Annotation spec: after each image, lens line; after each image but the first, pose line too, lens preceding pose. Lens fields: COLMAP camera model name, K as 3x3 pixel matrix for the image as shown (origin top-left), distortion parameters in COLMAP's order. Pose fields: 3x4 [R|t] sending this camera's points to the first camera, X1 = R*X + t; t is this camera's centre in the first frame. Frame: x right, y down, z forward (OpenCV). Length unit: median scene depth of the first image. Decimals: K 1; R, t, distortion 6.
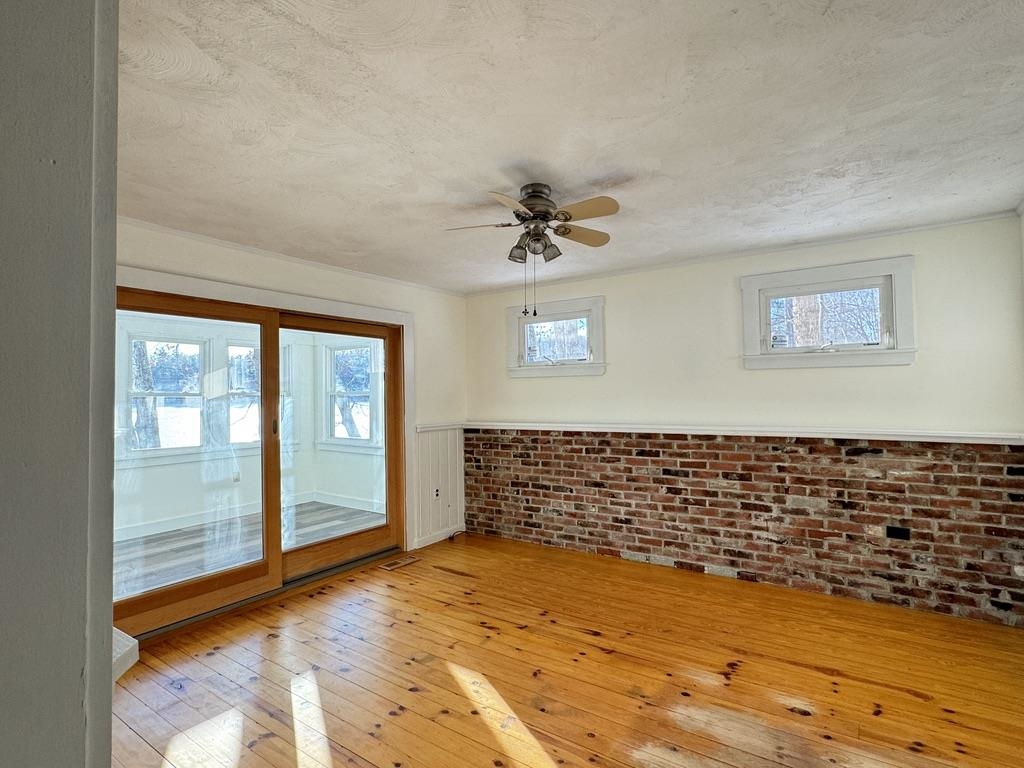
lens RADIAL K [[518.4, 0, 512.4], [0, 518.4, 382.9], [0, 0, 1]] dist [-0.003149, -0.000343]
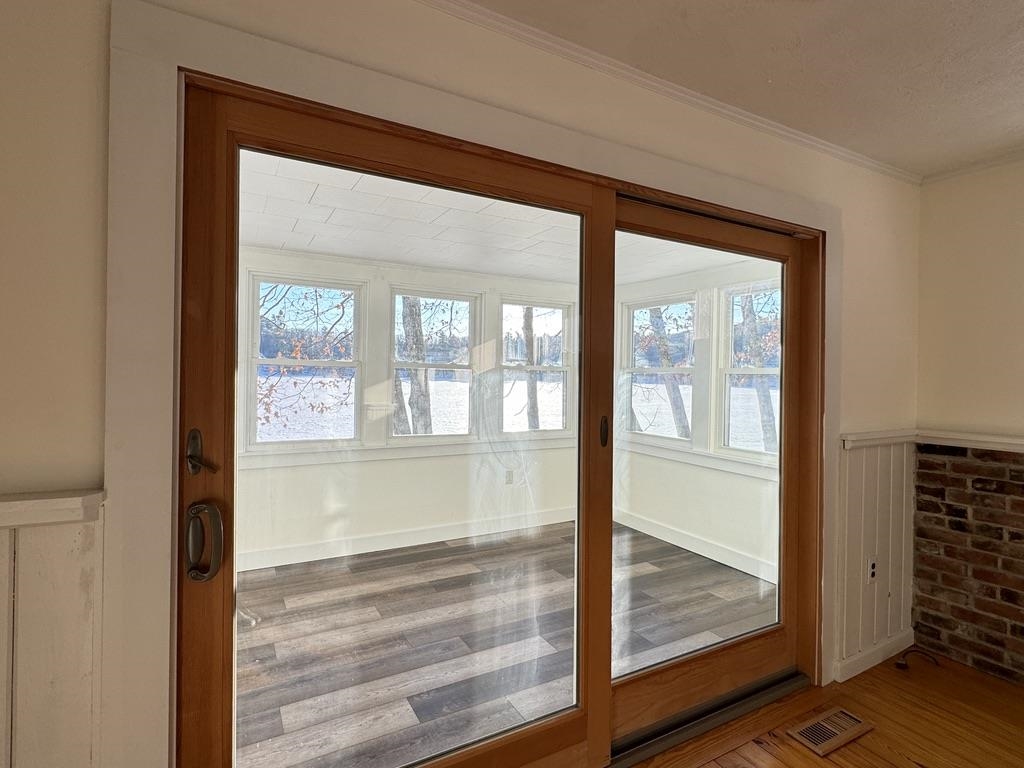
lens RADIAL K [[518.4, 0, 512.7], [0, 518.4, 382.0], [0, 0, 1]] dist [-0.003149, -0.000343]
pose [[0.896028, 0.034371, -0.442665, -0.231269], [-0.019351, 0.999075, 0.038405, 0.016952], [0.443576, -0.025846, 0.895864, 0.383259]]
